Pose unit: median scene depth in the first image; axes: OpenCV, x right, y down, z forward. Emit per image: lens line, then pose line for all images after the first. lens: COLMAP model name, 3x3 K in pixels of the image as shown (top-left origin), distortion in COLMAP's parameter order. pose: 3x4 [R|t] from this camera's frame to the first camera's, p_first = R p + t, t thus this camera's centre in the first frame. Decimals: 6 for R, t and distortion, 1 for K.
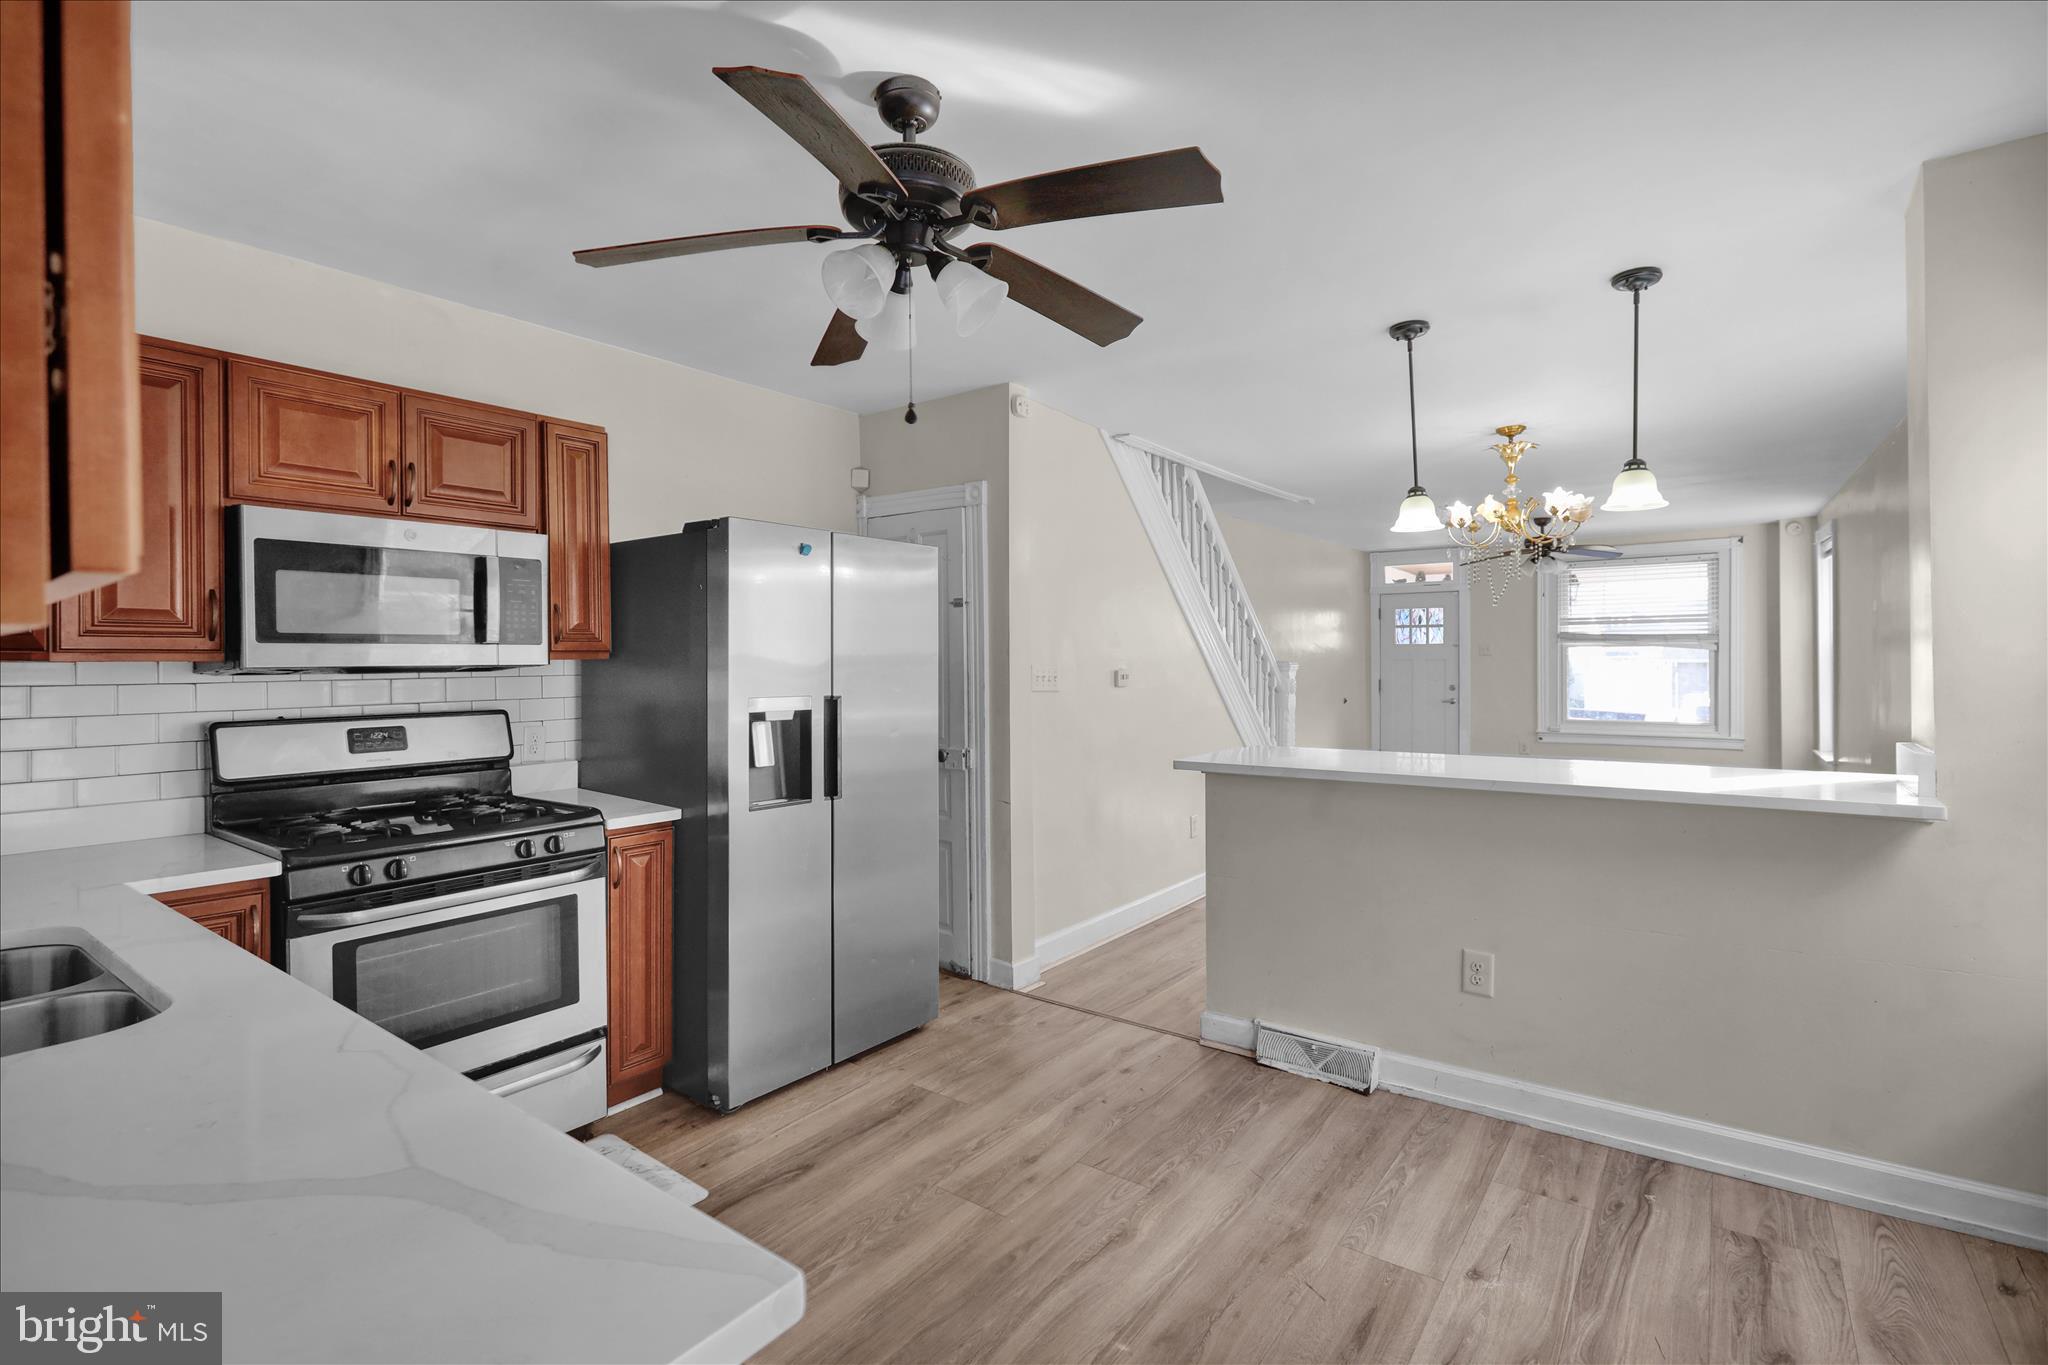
lens RADIAL K [[939.7, 0, 1022.6], [0, 939.7, 664.1], [0, 0, 1]] dist [-0.003432, -0.000199]
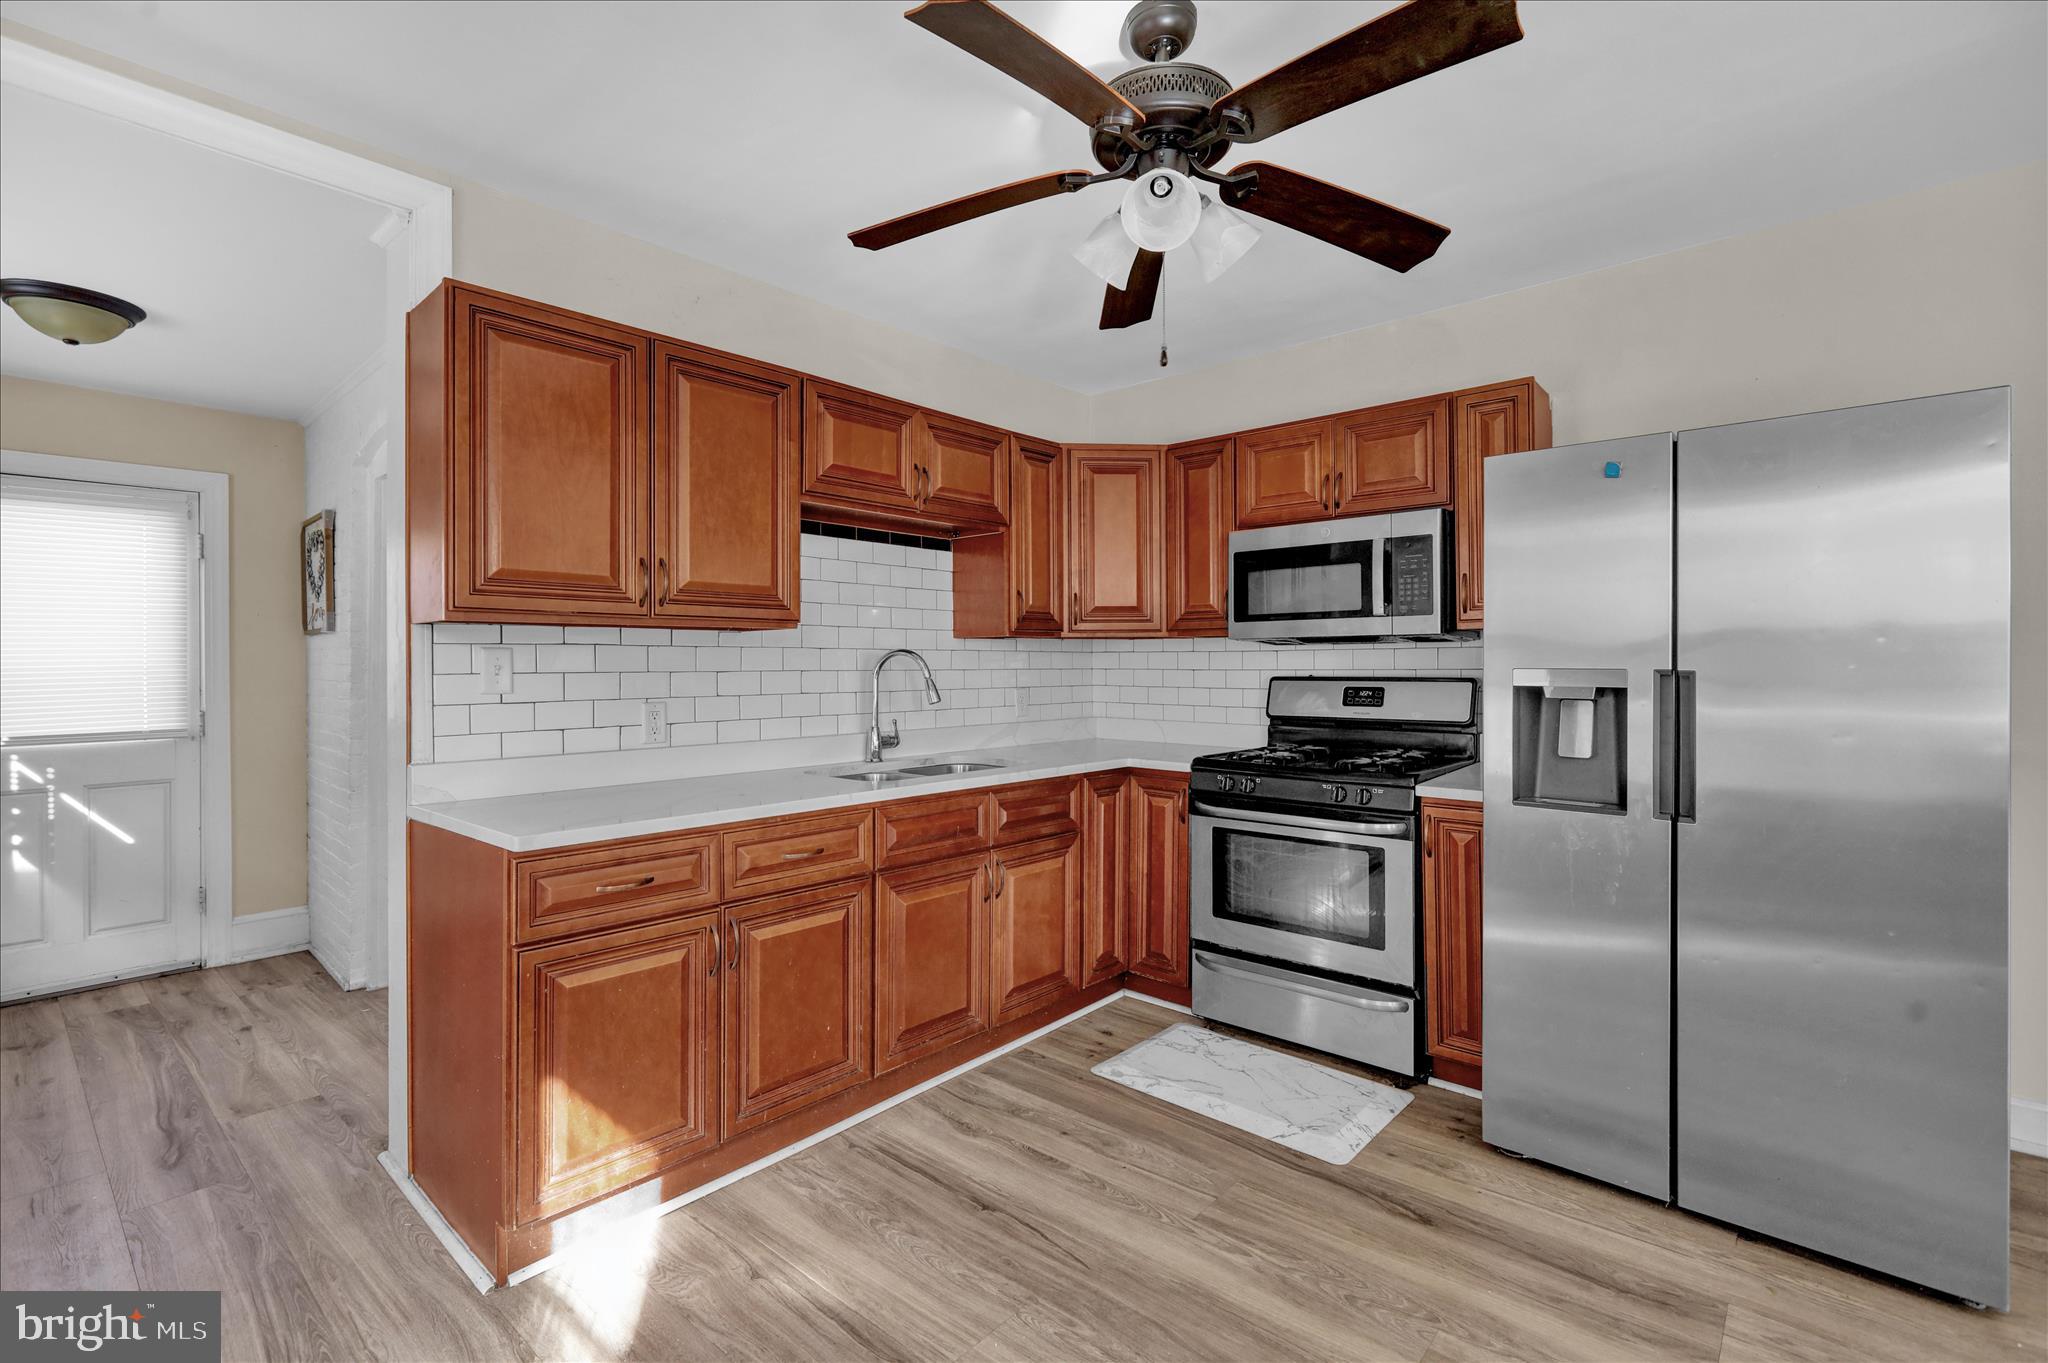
lens RADIAL K [[919.1, 0, 1023.9], [0, 919.1, 670.4], [0, 0, 1]] dist [-0.004241, -0.000468]
pose [[-0.083488, 0.016648, -0.996370, 0.577157], [0.001554, 0.999861, 0.016576, 0.025029], [0.996508, -0.000164, -0.083502, 0.666094]]
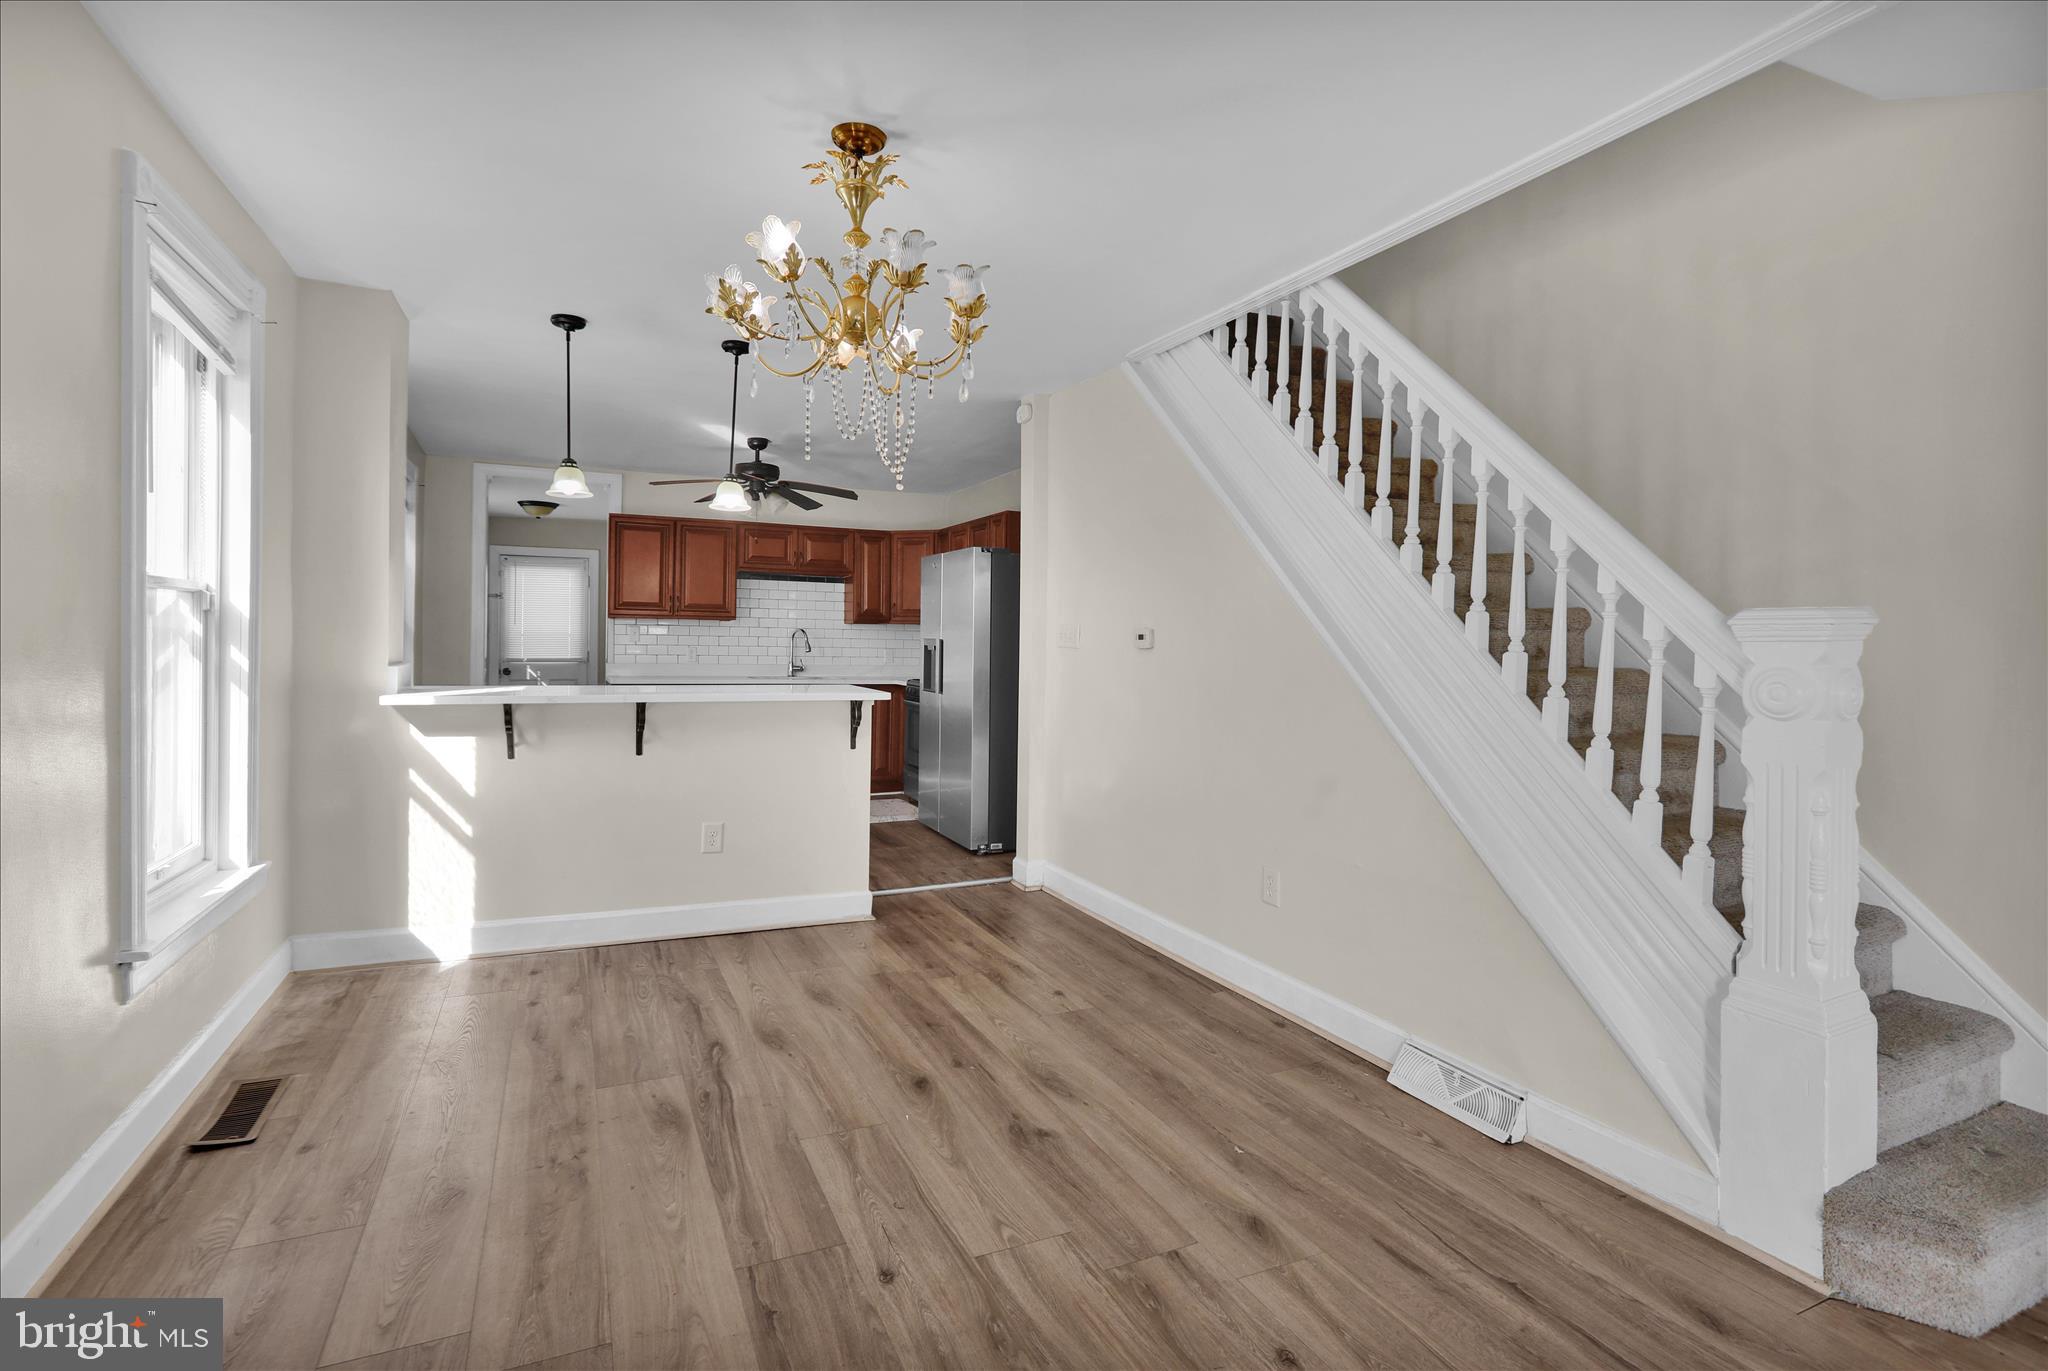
lens RADIAL K [[979.7, 0, 1017.3], [0, 979.7, 642.7], [0, 0, 1]] dist [0.000296, 0.000052]
pose [[-0.474573, 0.001891, -0.880214, 1.683448], [-0.015224, 0.999830, 0.010357, 0.018969], [0.880084, 0.018316, -0.474464, 2.377233]]
